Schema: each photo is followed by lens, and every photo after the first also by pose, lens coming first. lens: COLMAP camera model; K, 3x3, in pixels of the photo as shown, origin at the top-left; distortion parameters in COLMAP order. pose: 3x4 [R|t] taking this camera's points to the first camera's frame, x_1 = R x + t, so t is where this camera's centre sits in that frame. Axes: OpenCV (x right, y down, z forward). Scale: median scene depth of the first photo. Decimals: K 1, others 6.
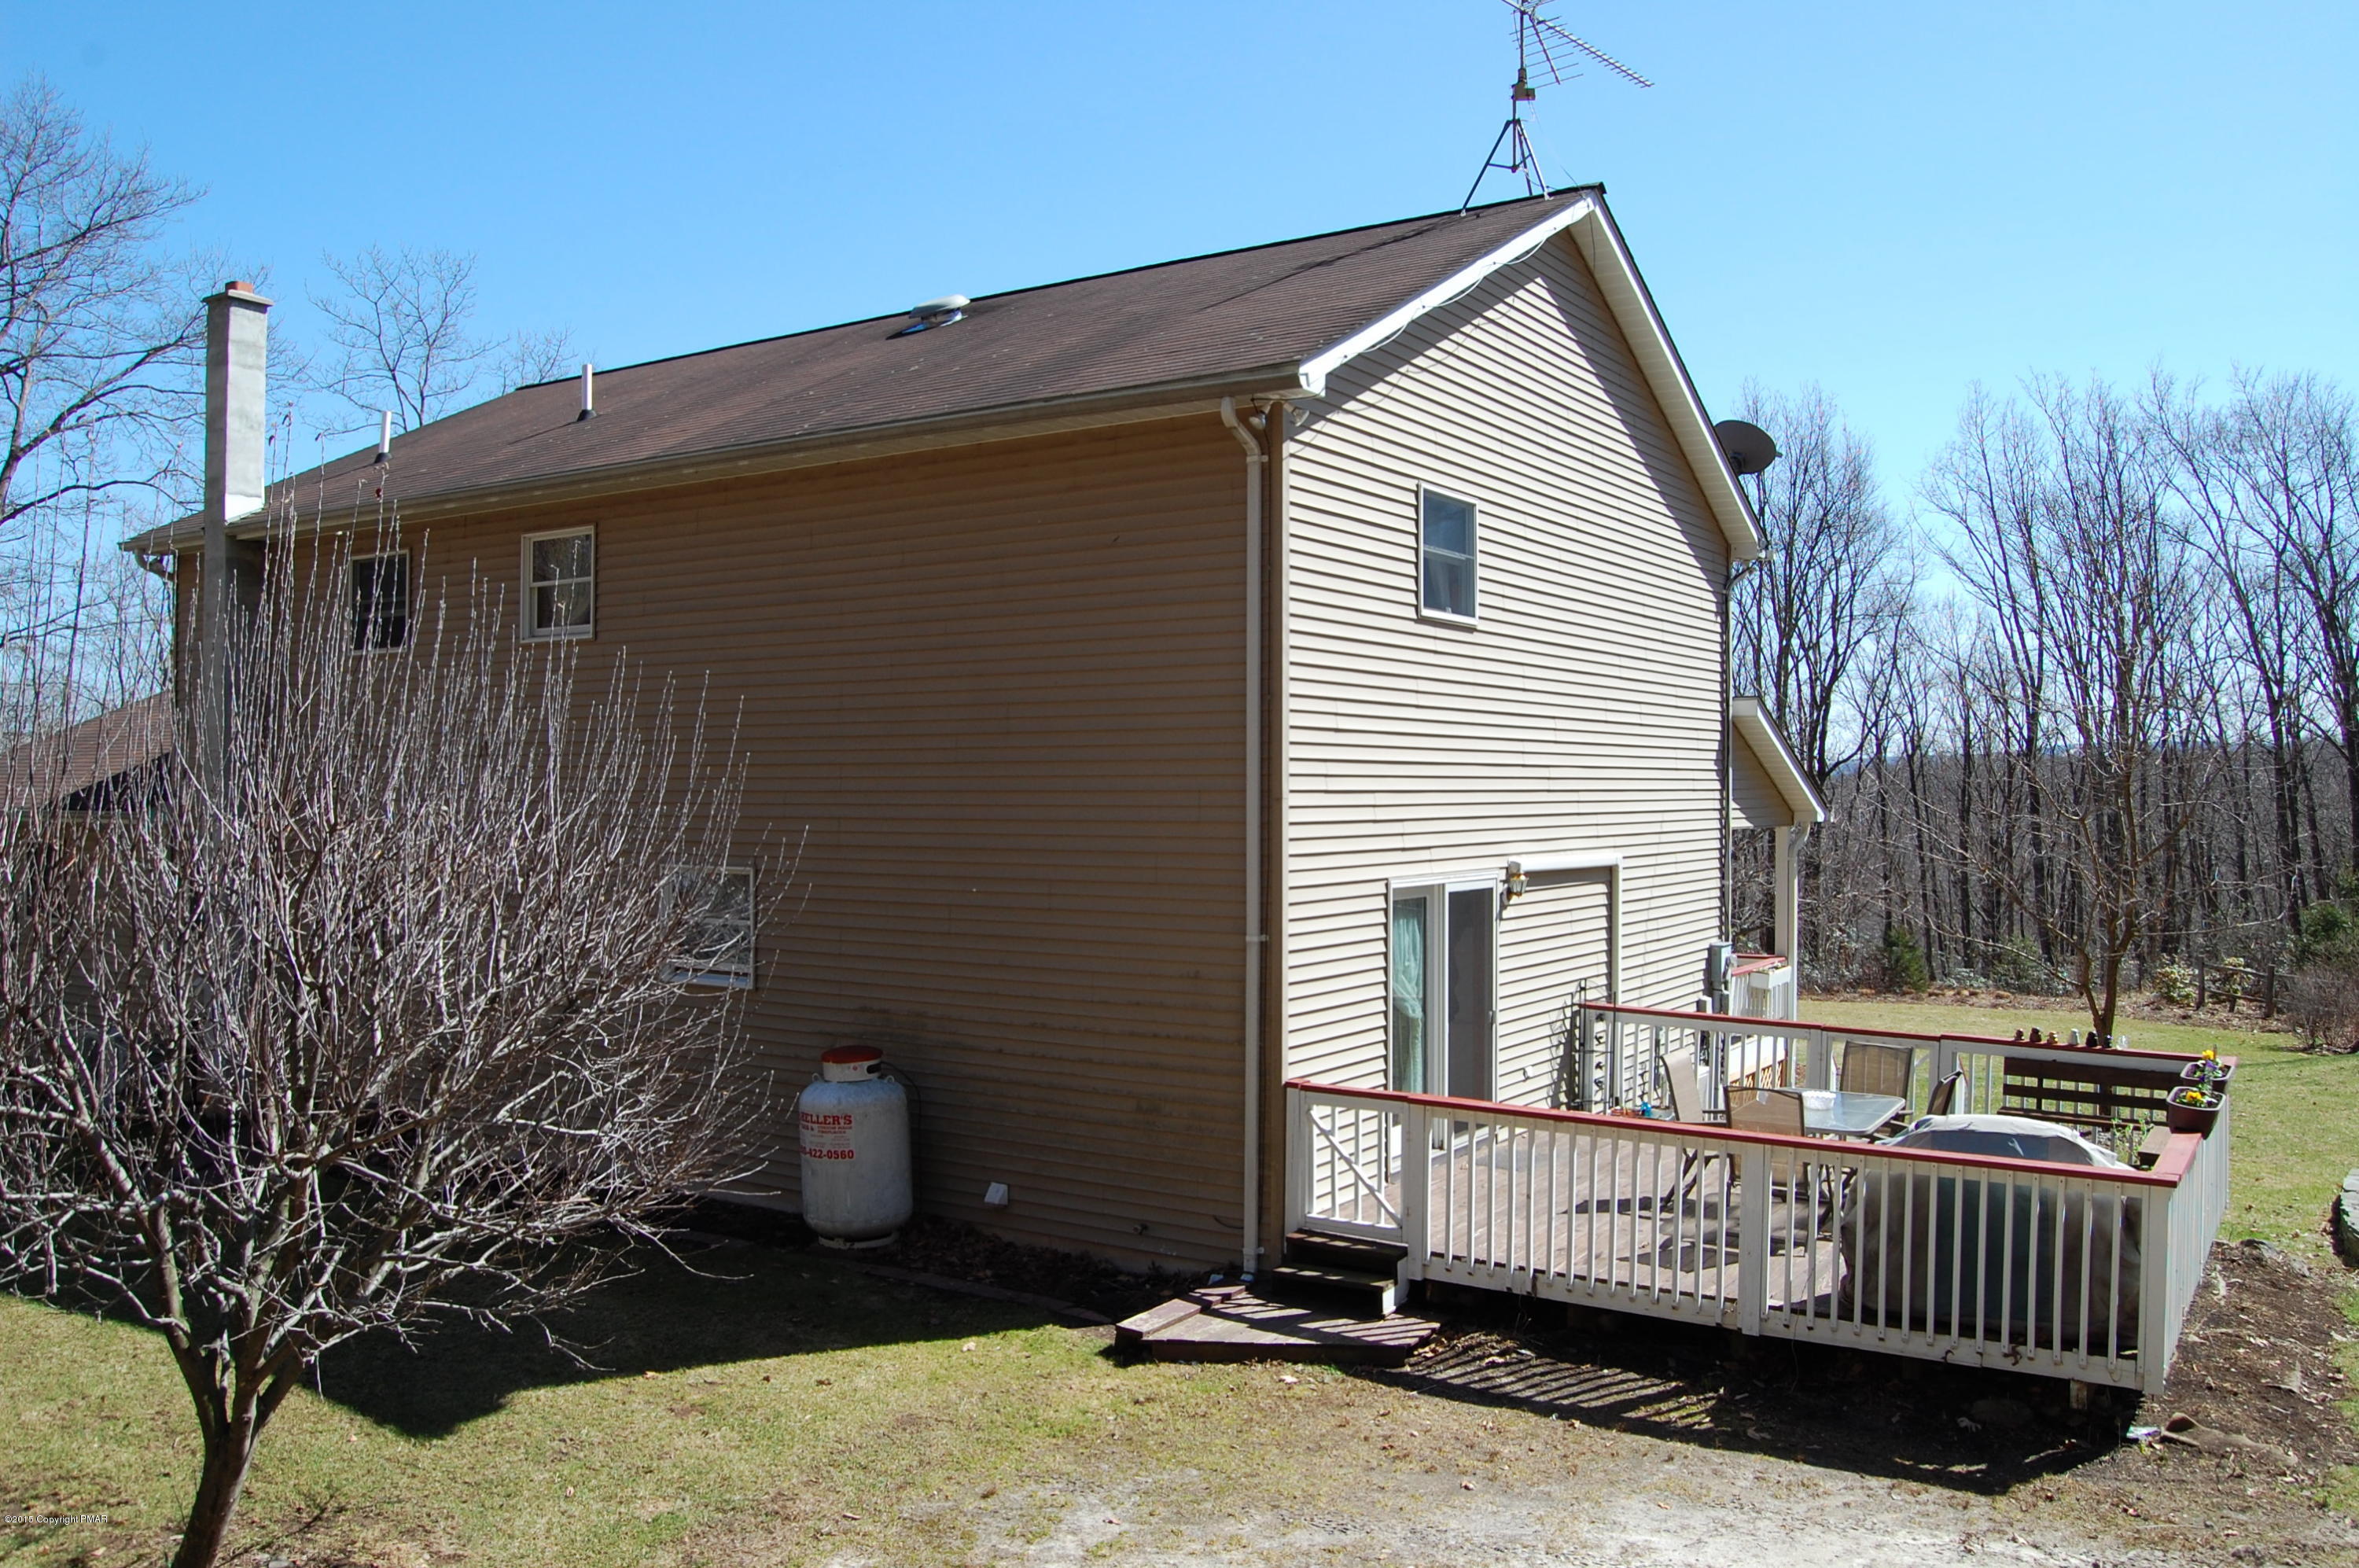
lens RADIAL K [[1800.1, 0, 1179.5], [0, 1800.1, 784.0], [0, 0, 1]] dist [-0.077582, 0.017234]
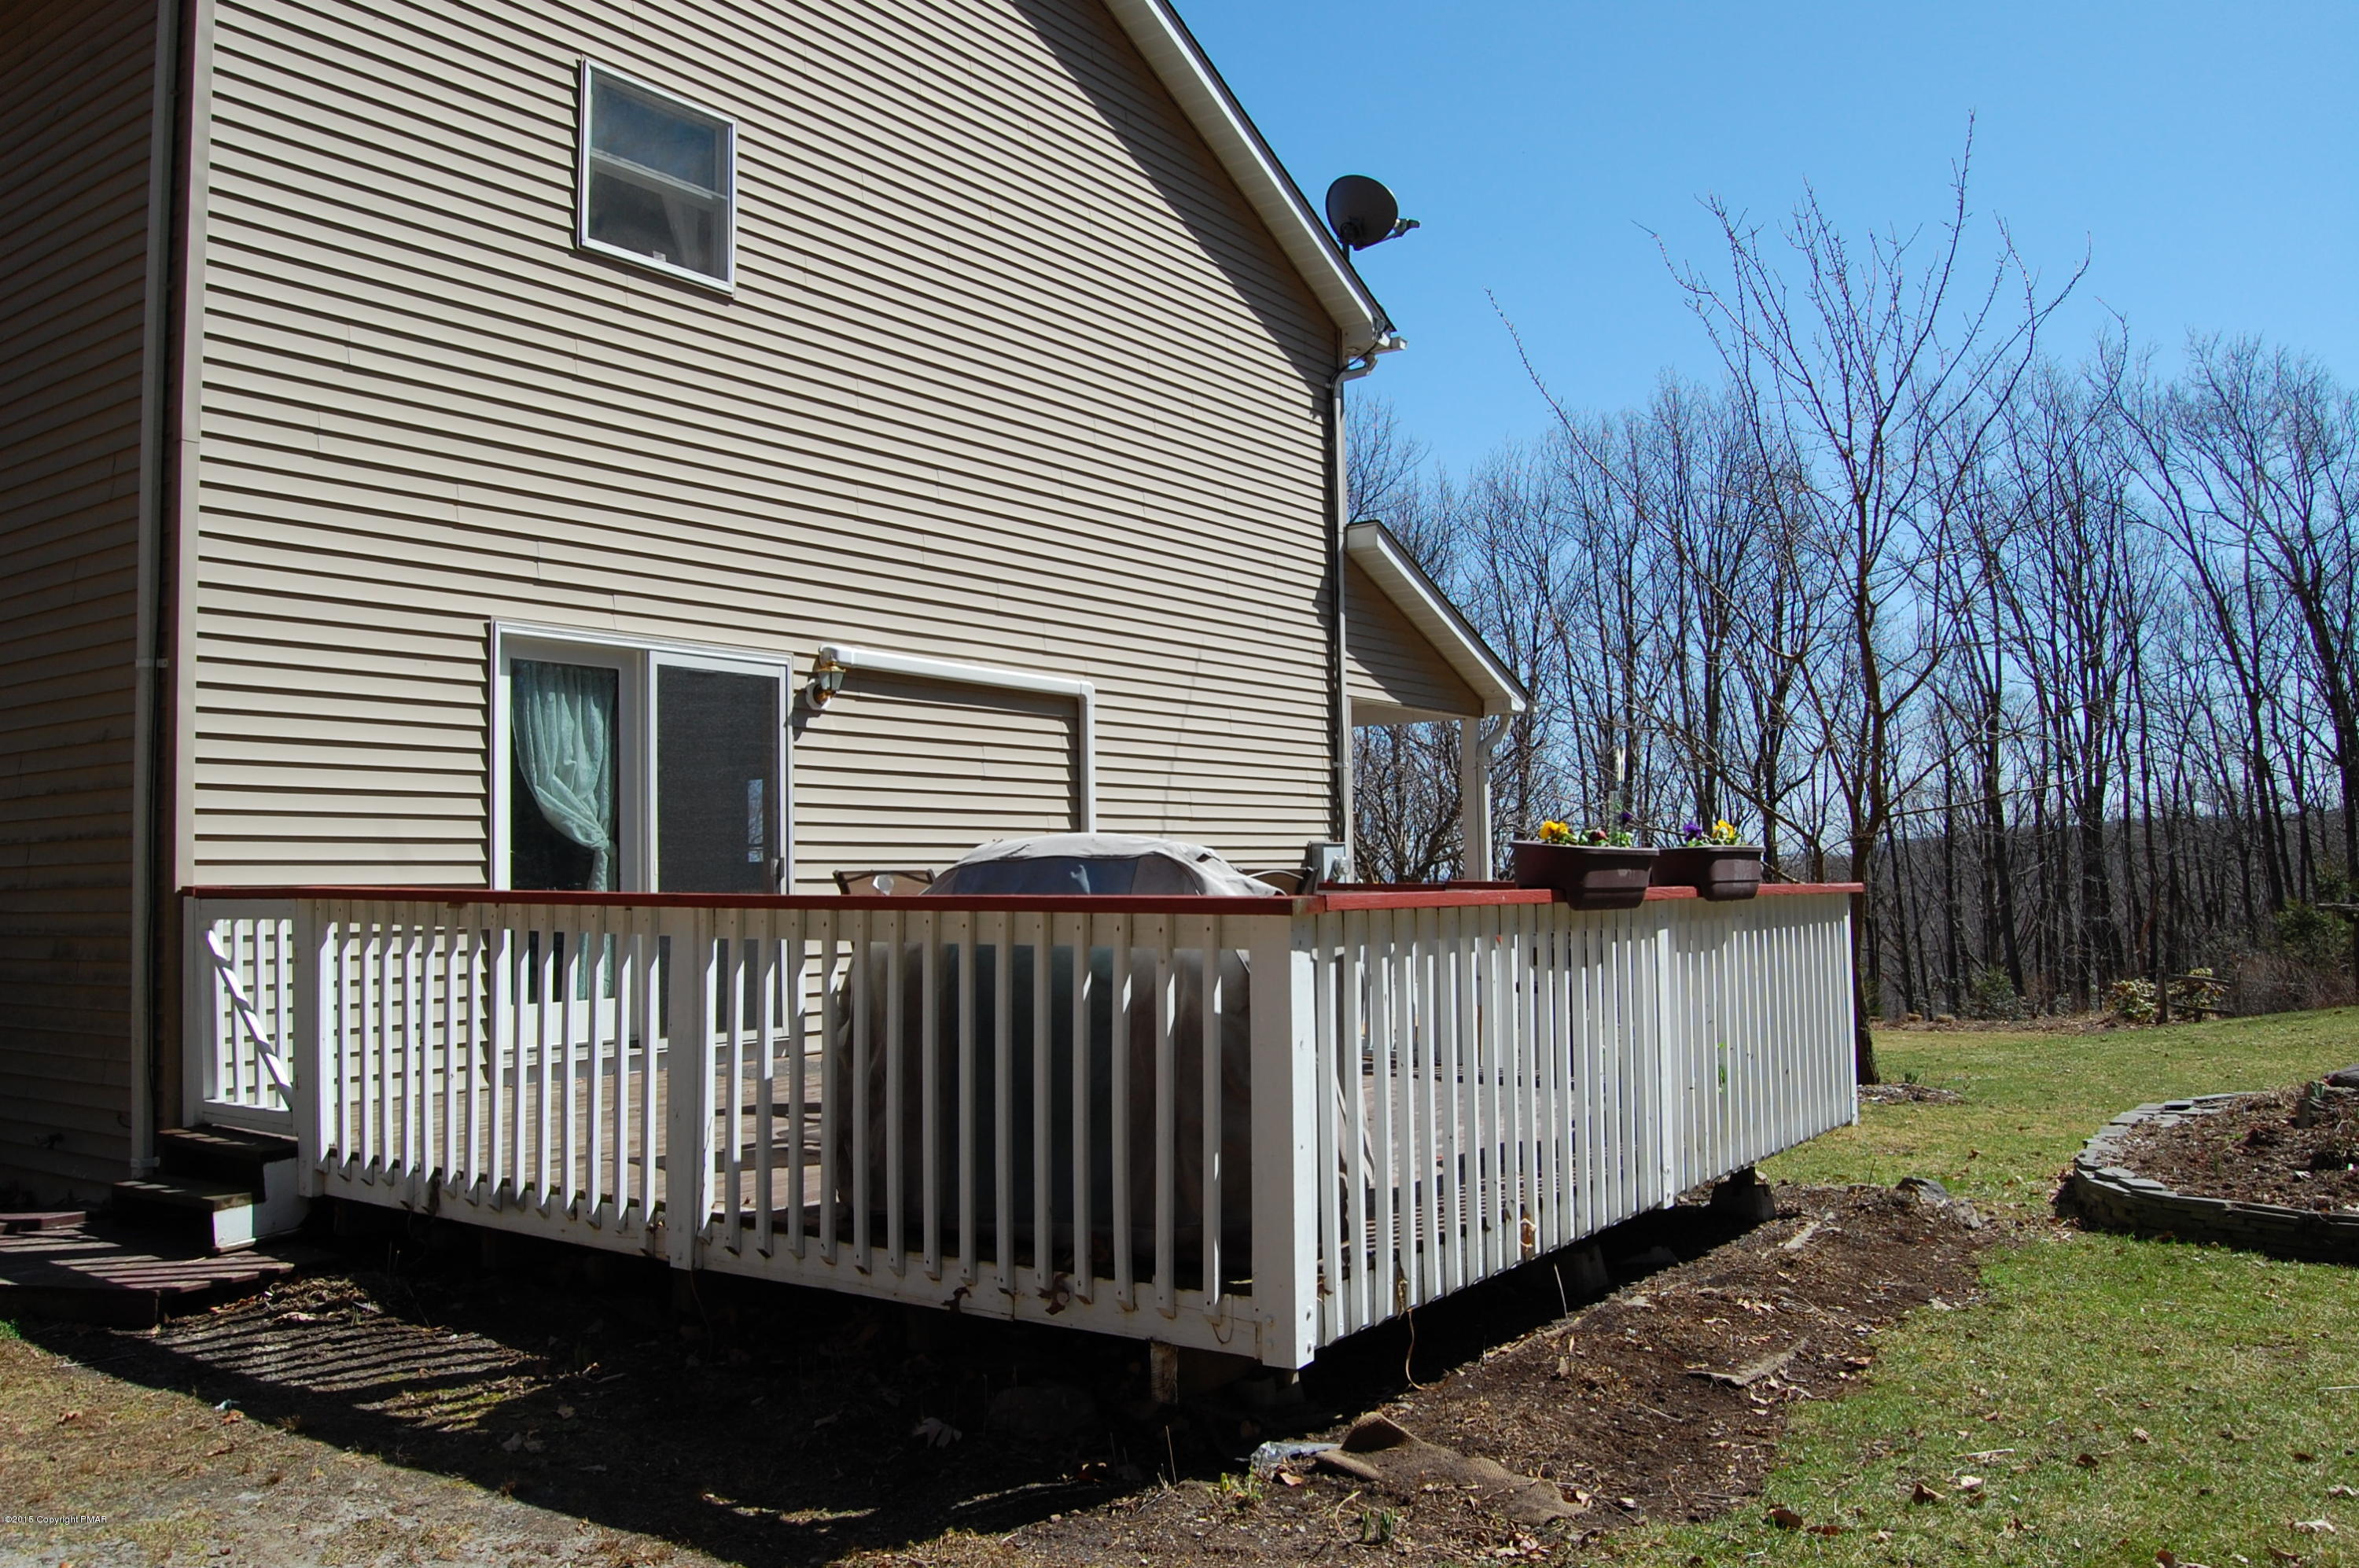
lens RADIAL K [[1800.1, 0, 1179.5], [0, 1800.1, 784.0], [0, 0, 1]] dist [-0.077582, 0.017234]
pose [[0.999620, -0.018486, -0.020465, 0.349485], [0.017431, 0.998568, -0.050583, 0.138760], [0.021370, 0.050207, 0.998510, 0.326967]]
